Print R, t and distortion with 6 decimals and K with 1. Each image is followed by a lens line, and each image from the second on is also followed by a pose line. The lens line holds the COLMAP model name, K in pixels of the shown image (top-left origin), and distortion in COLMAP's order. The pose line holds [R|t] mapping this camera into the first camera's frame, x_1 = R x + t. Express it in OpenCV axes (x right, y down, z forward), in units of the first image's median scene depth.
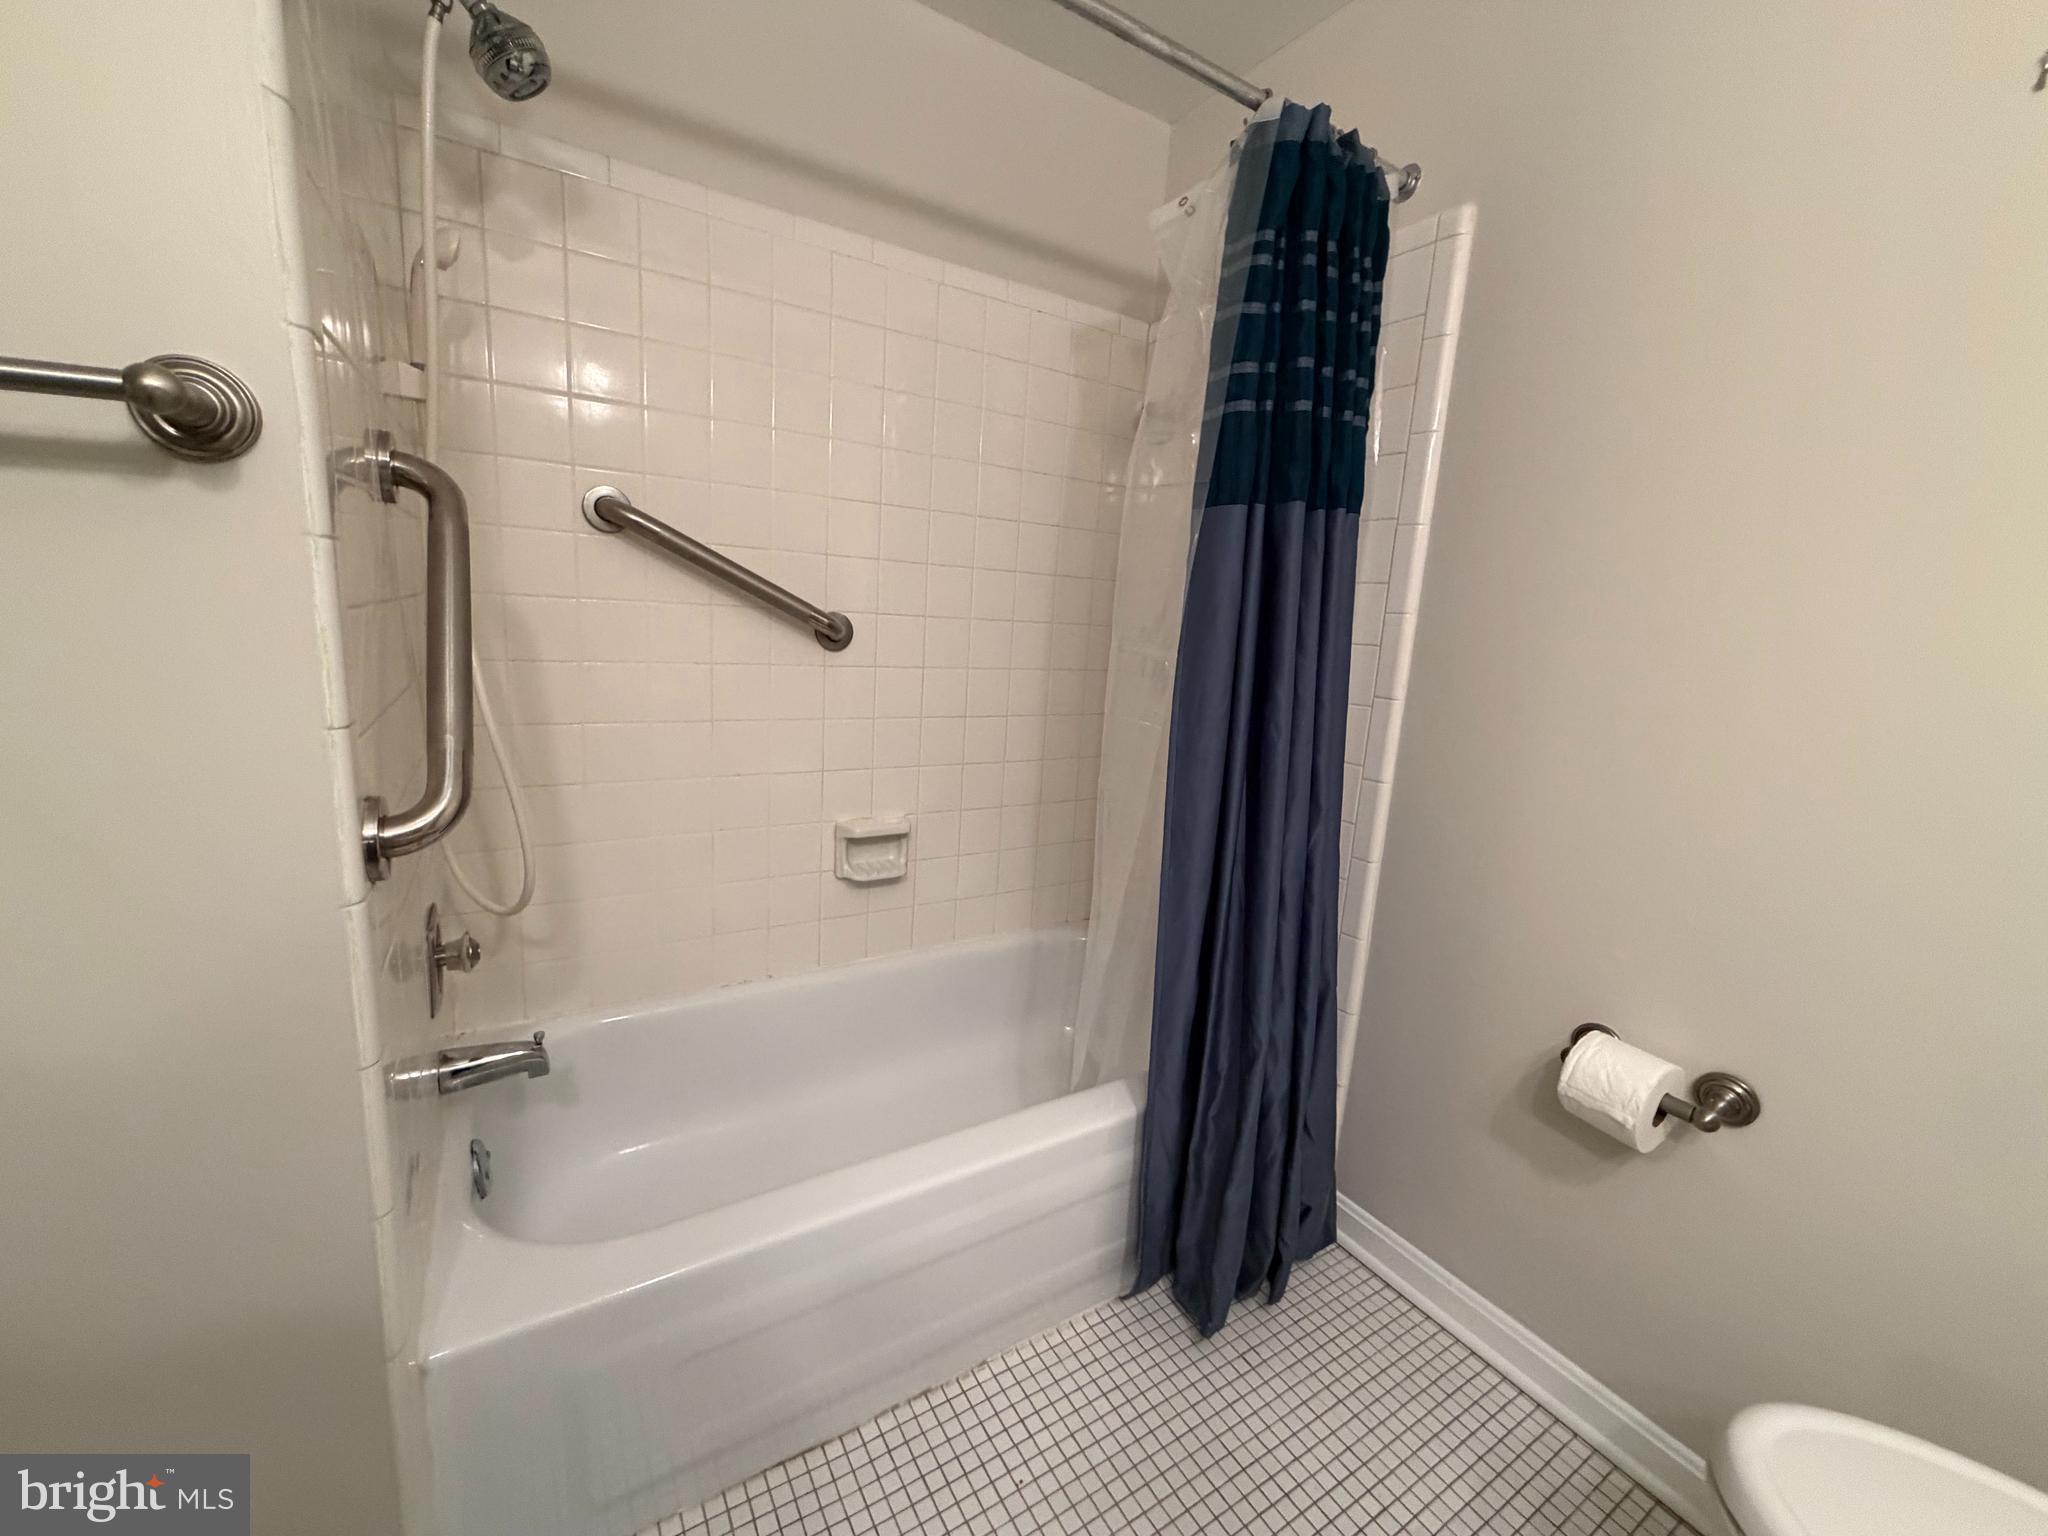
lens RADIAL K [[815.8, 0, 1019.4], [0, 815.8, 767.9], [0, 0, 1]] dist [-0.001947, -0.000080]
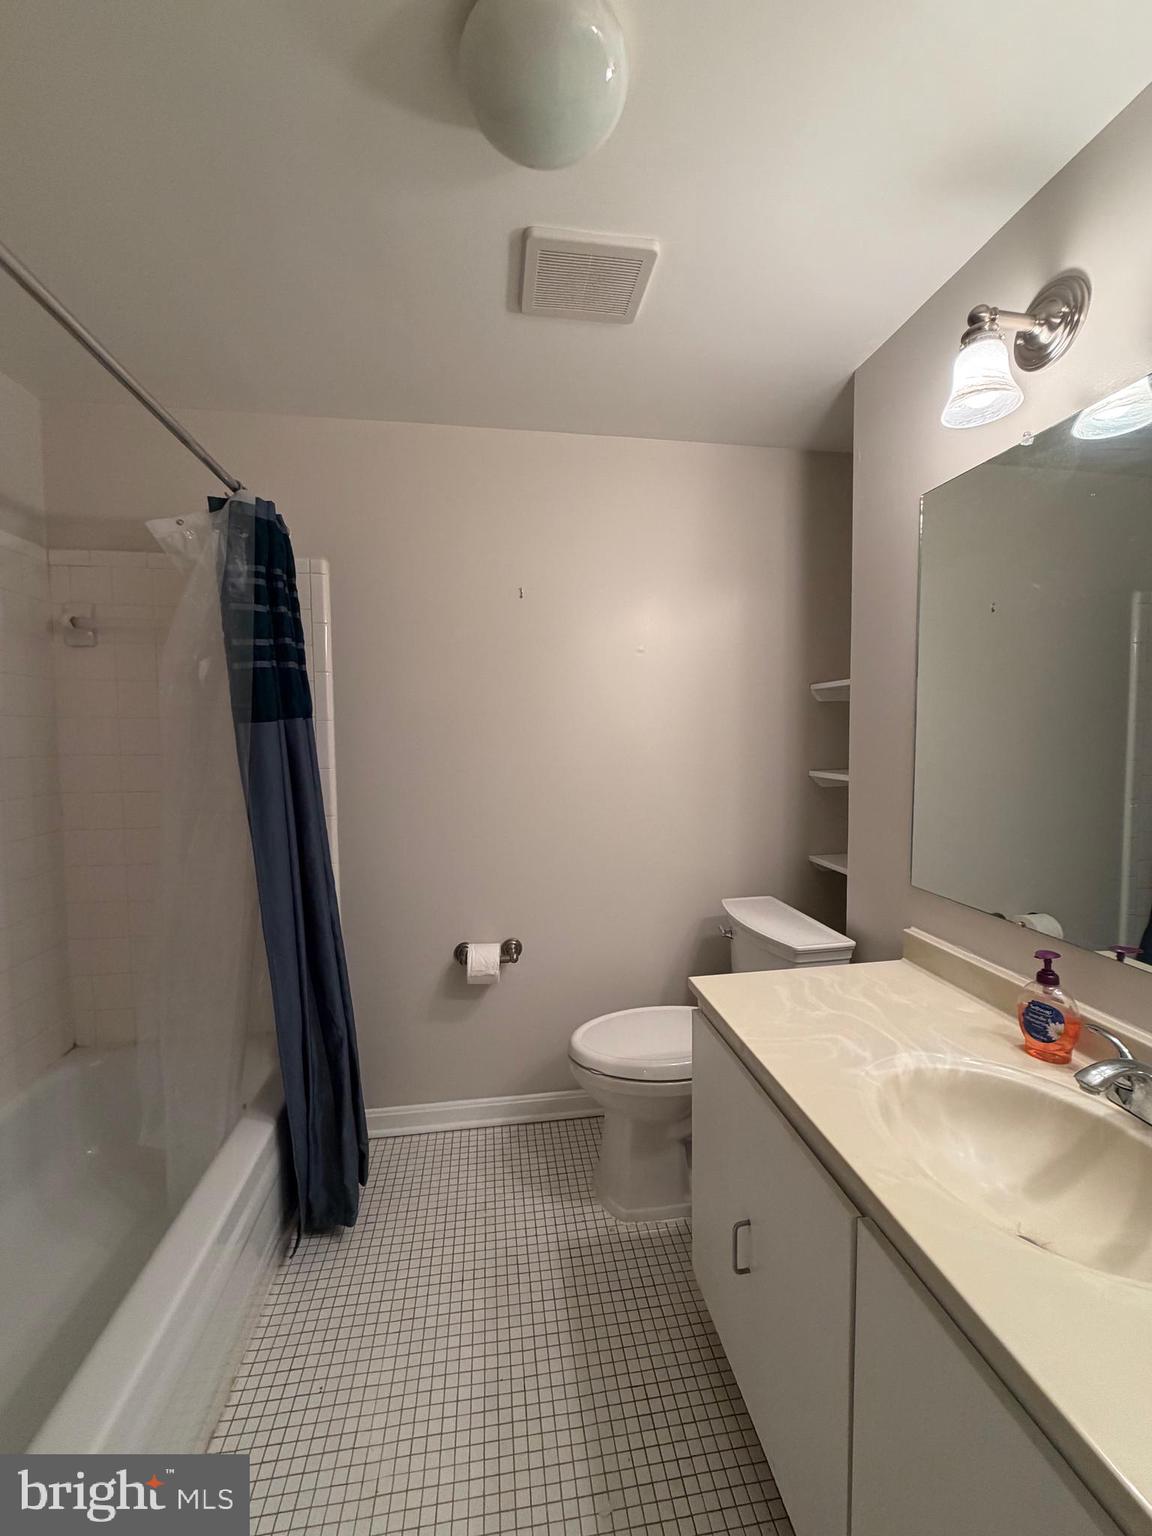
lens RADIAL K [[611.9, 0, 582.9], [0, 611.9, 772.3], [0, 0, 1]] dist [-0.001947, -0.000080]
pose [[0.388388, -0.123324, 0.913206, -0.614027], [0.206985, 0.977356, 0.043956, -0.140455], [-0.897949, 0.171948, 0.405120, -0.051932]]
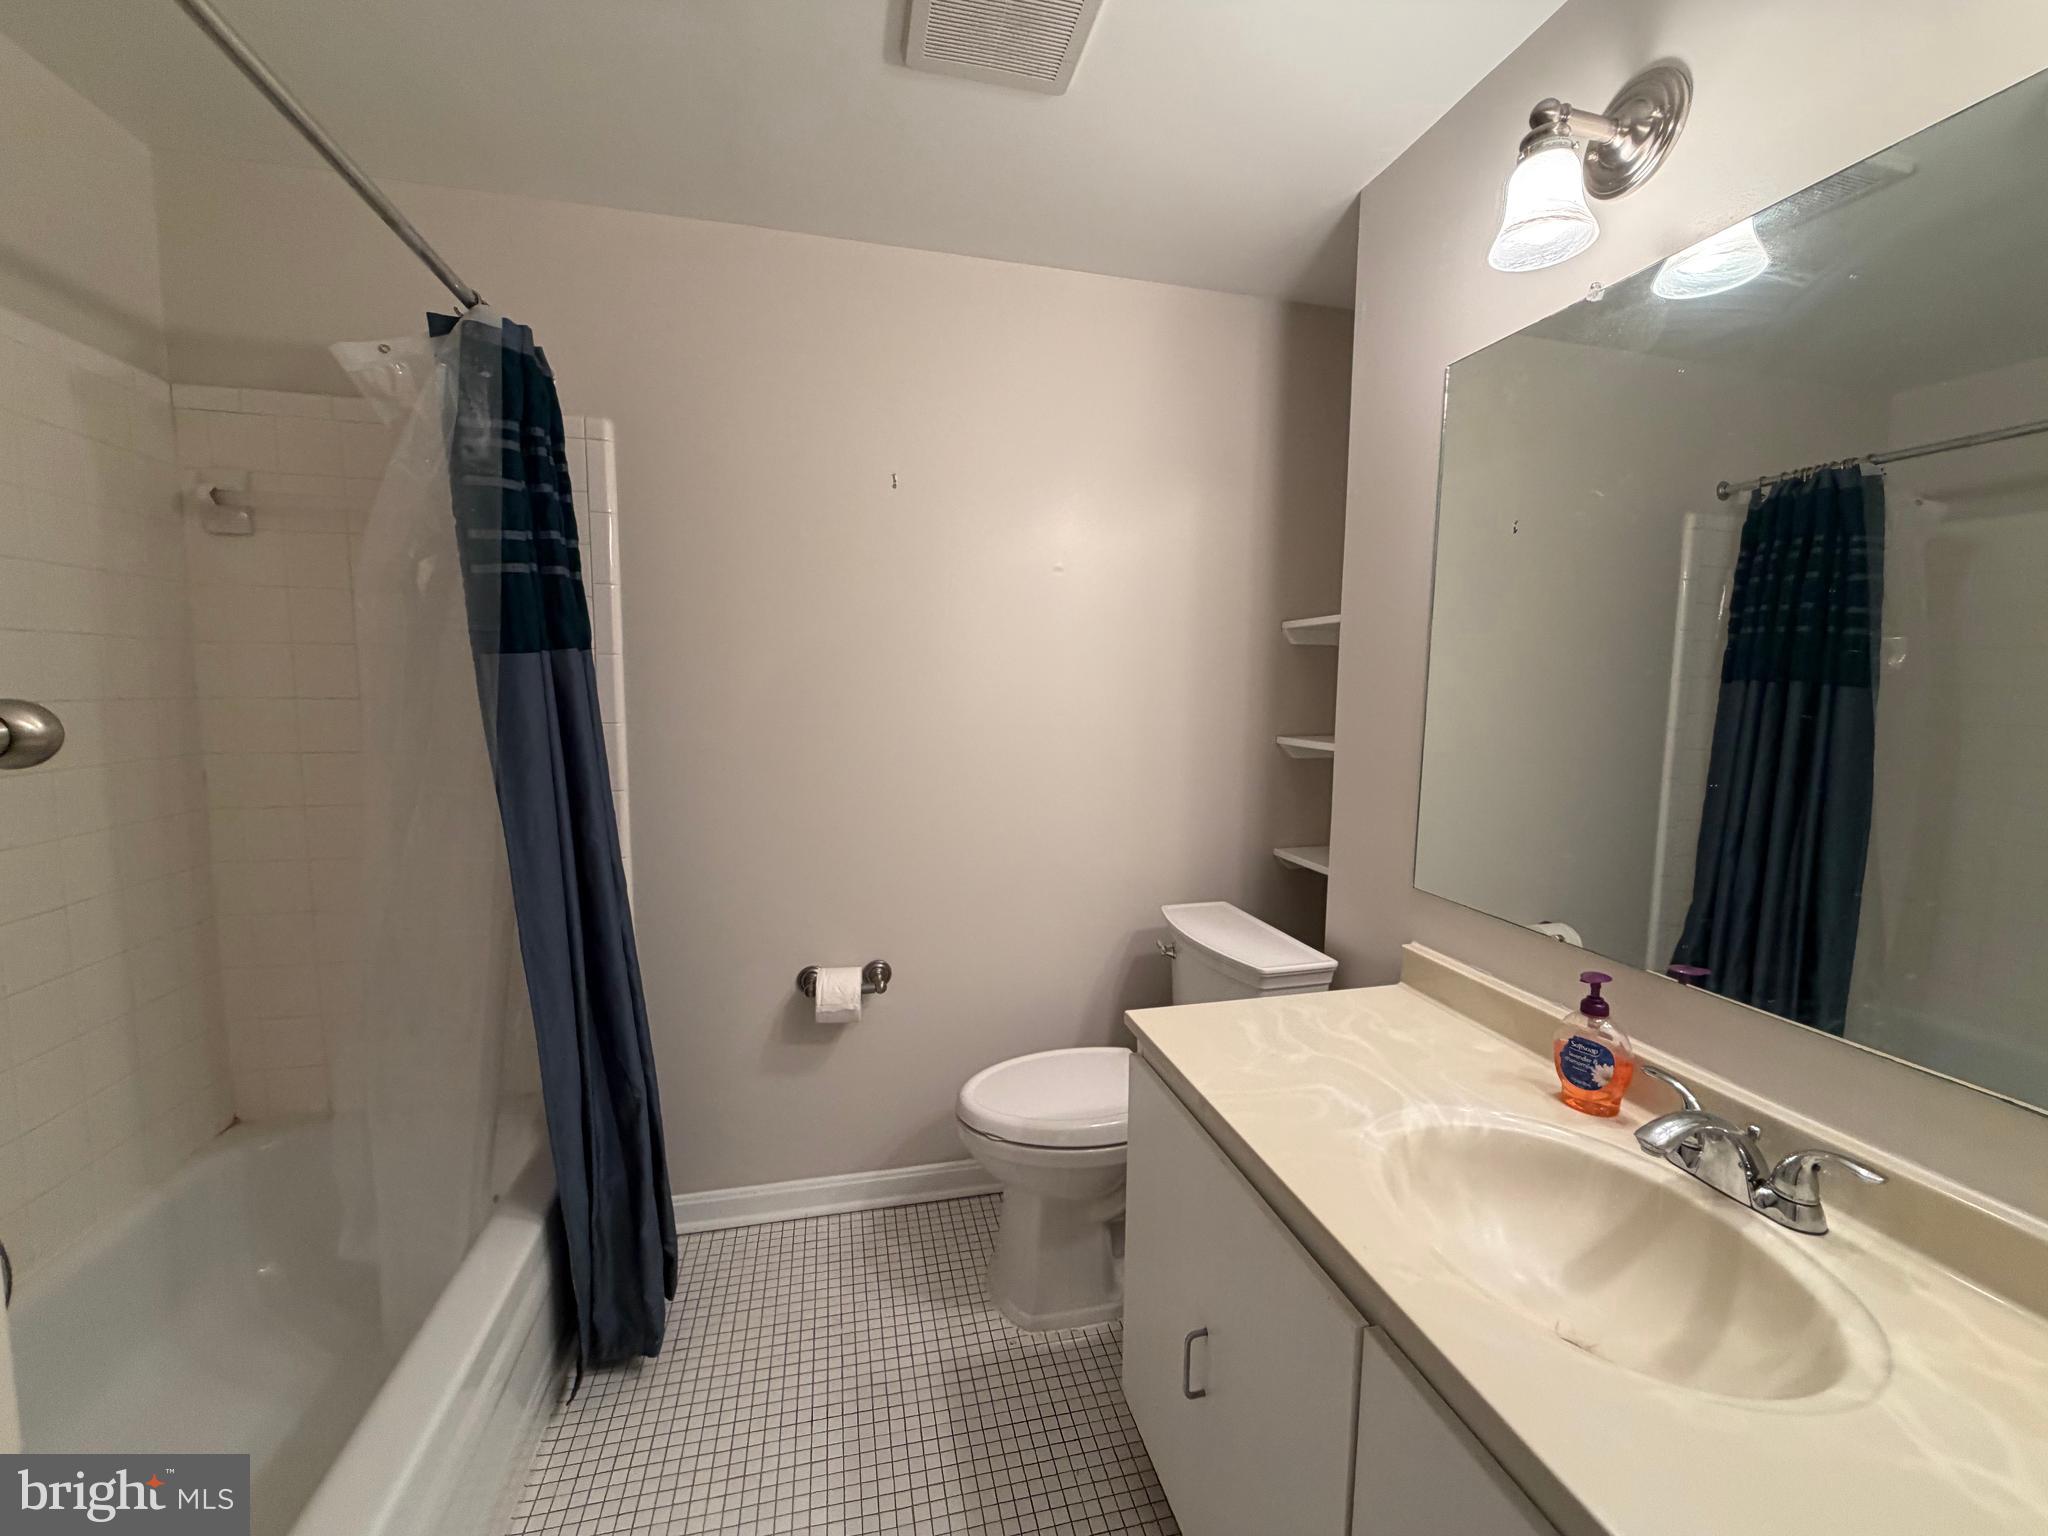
lens RADIAL K [[815.8, 0, 1033.4], [0, 815.8, 773.1], [0, 0, 1]] dist [-0.001947, -0.000080]
pose [[0.309659, -0.159118, 0.937440, -0.590816], [0.187826, 0.976708, 0.103740, -0.139531], [-0.932112, 0.143951, 0.332333, -0.008355]]
